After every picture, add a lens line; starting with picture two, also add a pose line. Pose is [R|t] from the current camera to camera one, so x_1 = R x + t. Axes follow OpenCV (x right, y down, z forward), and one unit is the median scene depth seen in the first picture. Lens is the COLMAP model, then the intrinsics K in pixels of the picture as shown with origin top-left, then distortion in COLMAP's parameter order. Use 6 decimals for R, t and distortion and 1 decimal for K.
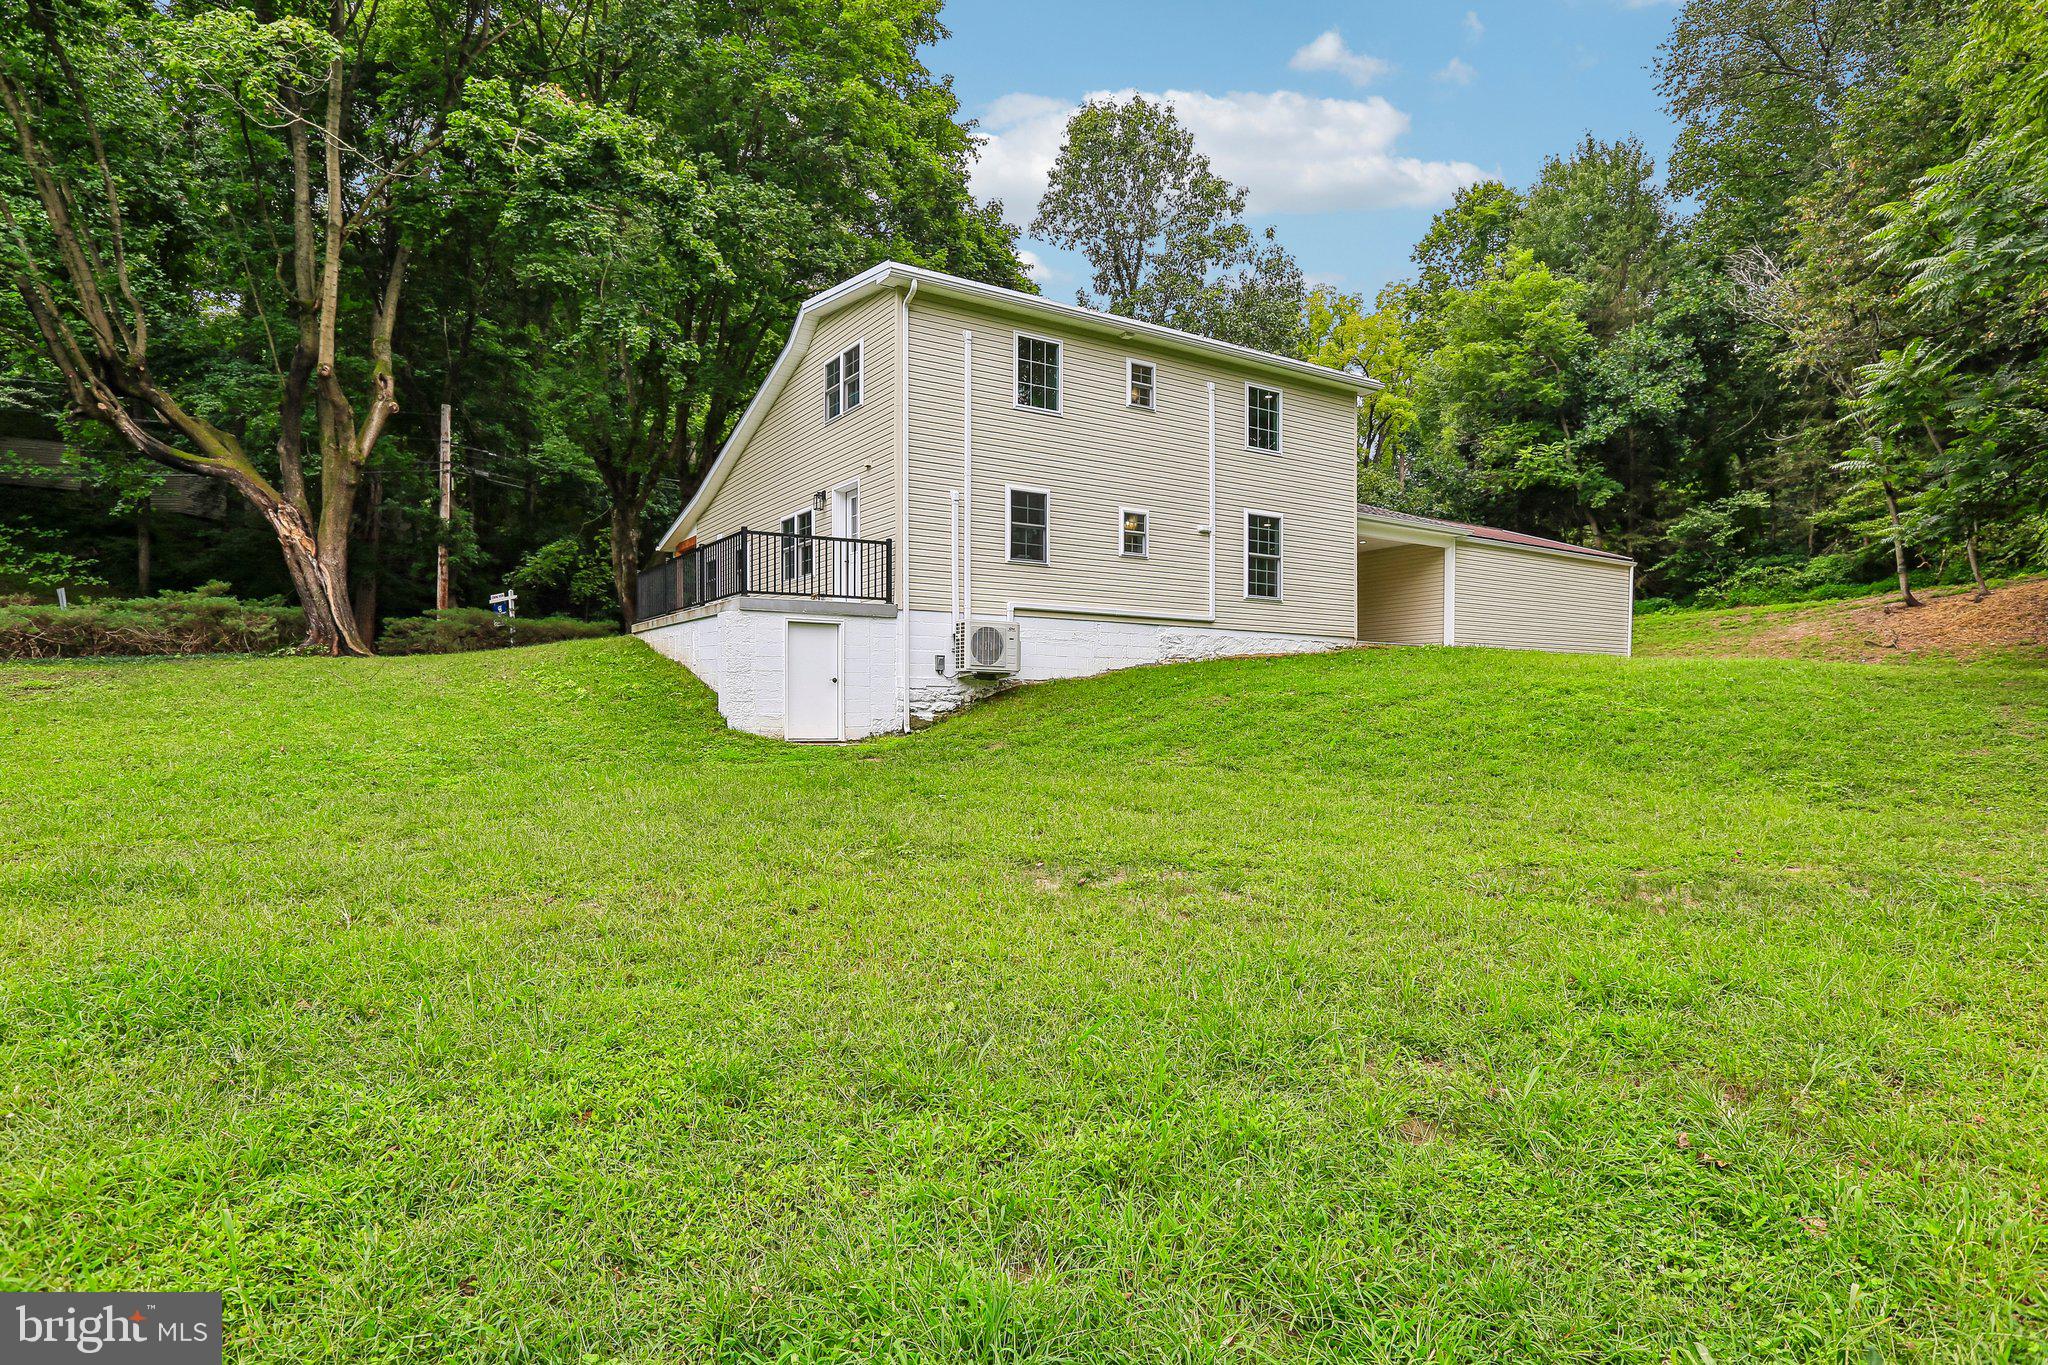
lens RADIAL K [[1064.8, 0, 1024.1], [0, 1064.8, 686.9], [0, 0, 1]] dist [0.002335, 0.000138]
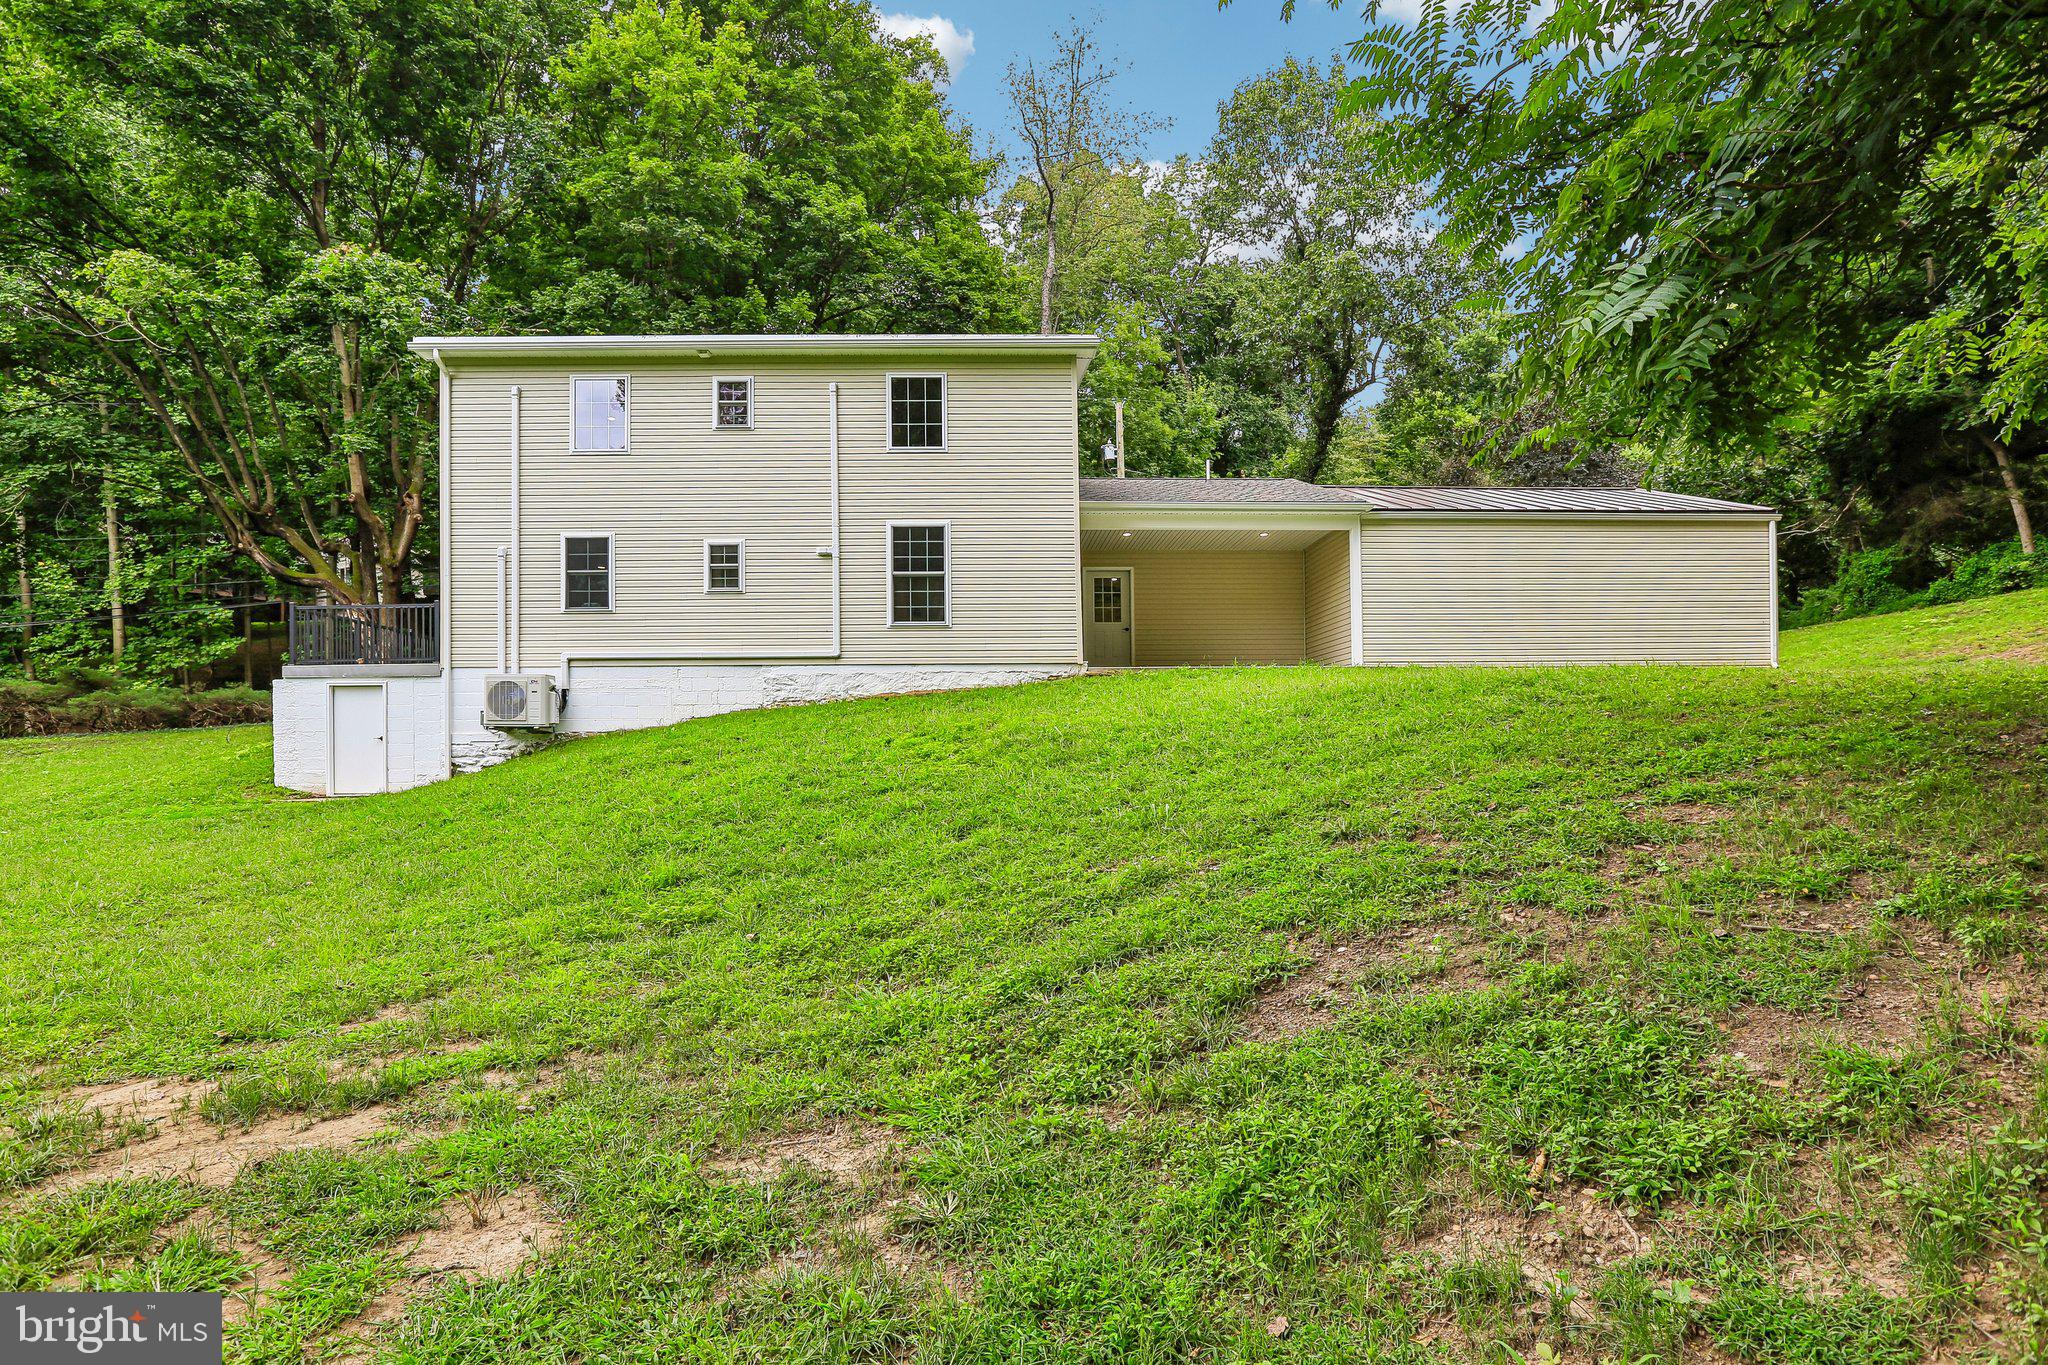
lens RADIAL K [[1064.8, 0, 1024.4], [0, 1064.8, 689.5], [0, 0, 1]] dist [0.002335, 0.000138]
pose [[0.859205, -0.038520, -0.510180, 0.733870], [0.027796, 0.999203, -0.028632, -0.005764], [0.510876, 0.010420, 0.859591, 0.328464]]
